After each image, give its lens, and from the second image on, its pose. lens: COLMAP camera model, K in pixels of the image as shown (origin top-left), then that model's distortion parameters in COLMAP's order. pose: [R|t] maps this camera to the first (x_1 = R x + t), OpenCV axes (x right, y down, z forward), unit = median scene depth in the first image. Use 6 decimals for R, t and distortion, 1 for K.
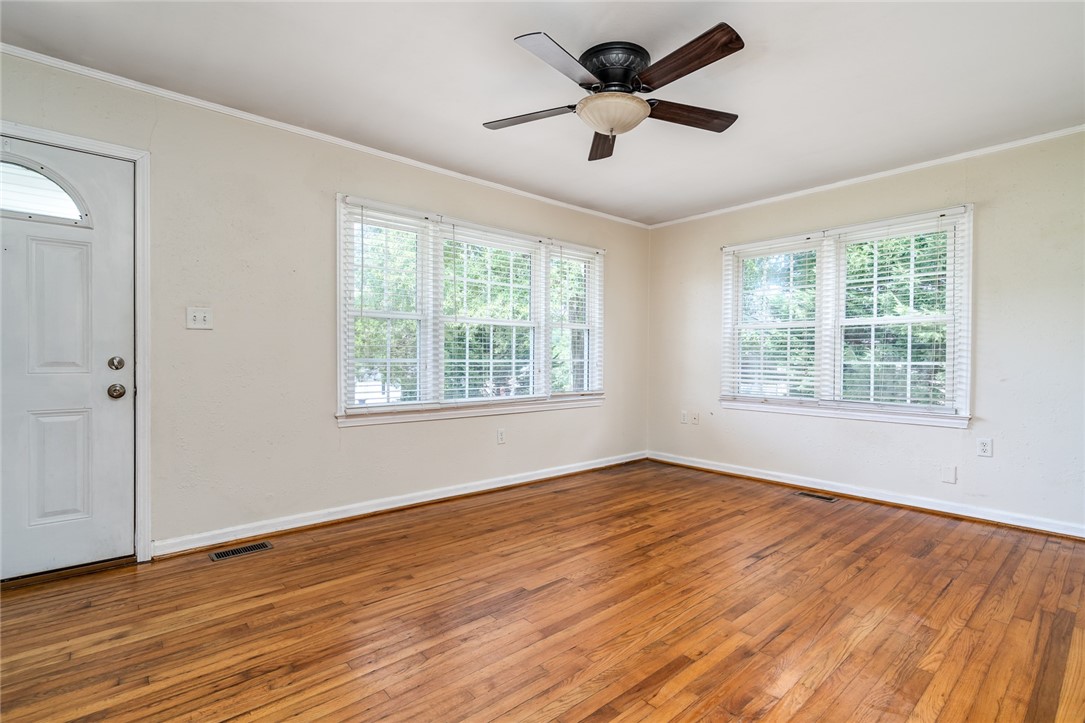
lens RADIAL K [[508.4, 0, 542.5], [0, 508.4, 361.5], [0, 0, 1]] dist [-0.002672, -0.000175]
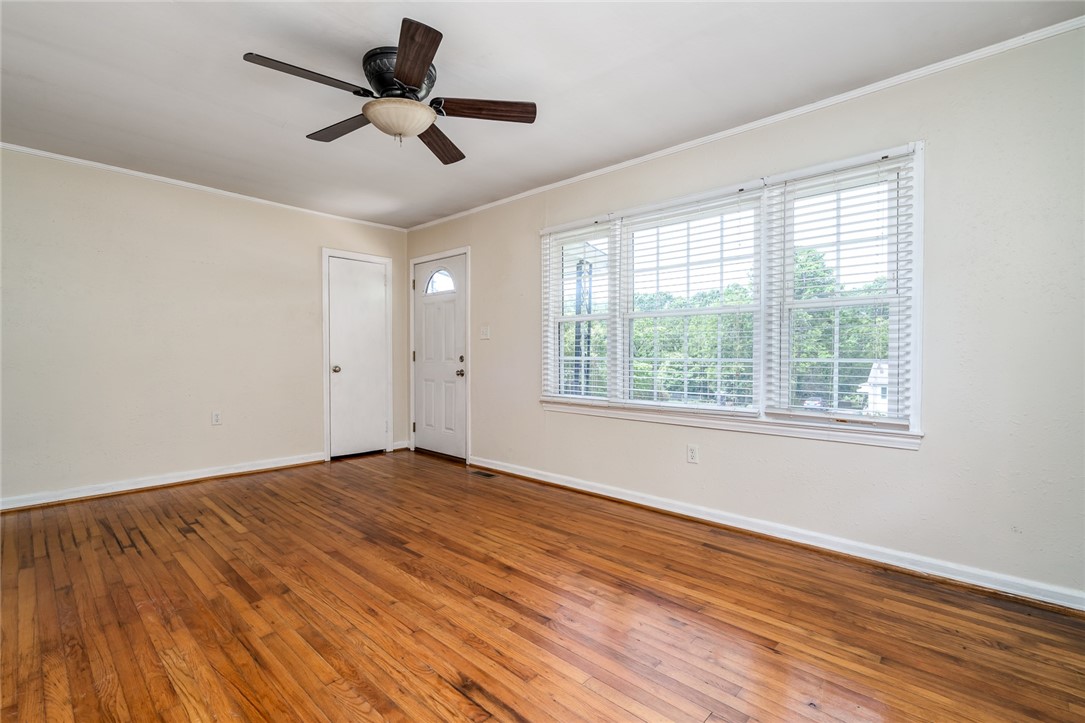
lens RADIAL K [[492.3, 0, 537.3], [0, 492.3, 361.0], [0, 0, 1]] dist [-0.004022, -0.000774]
pose [[0.099444, 0.006882, -0.995019, 0.910709], [-0.009735, 0.999935, 0.005943, -0.001507], [0.994996, 0.009096, 0.099505, 0.928168]]
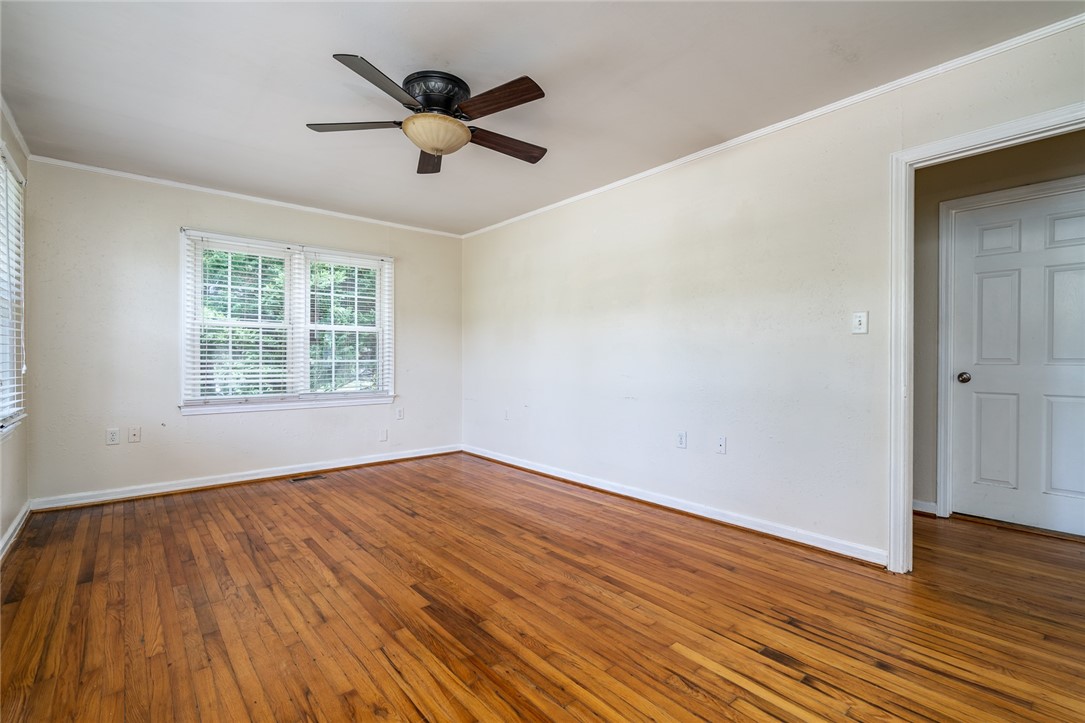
lens RADIAL K [[492.3, 0, 537.3], [0, 492.3, 361.0], [0, 0, 1]] dist [-0.004022, -0.000774]
pose [[0.014458, -0.011195, 0.999833, -0.725321], [0.005725, 0.999922, 0.011113, -0.010072], [-0.999879, 0.005564, 0.014521, 0.607222]]
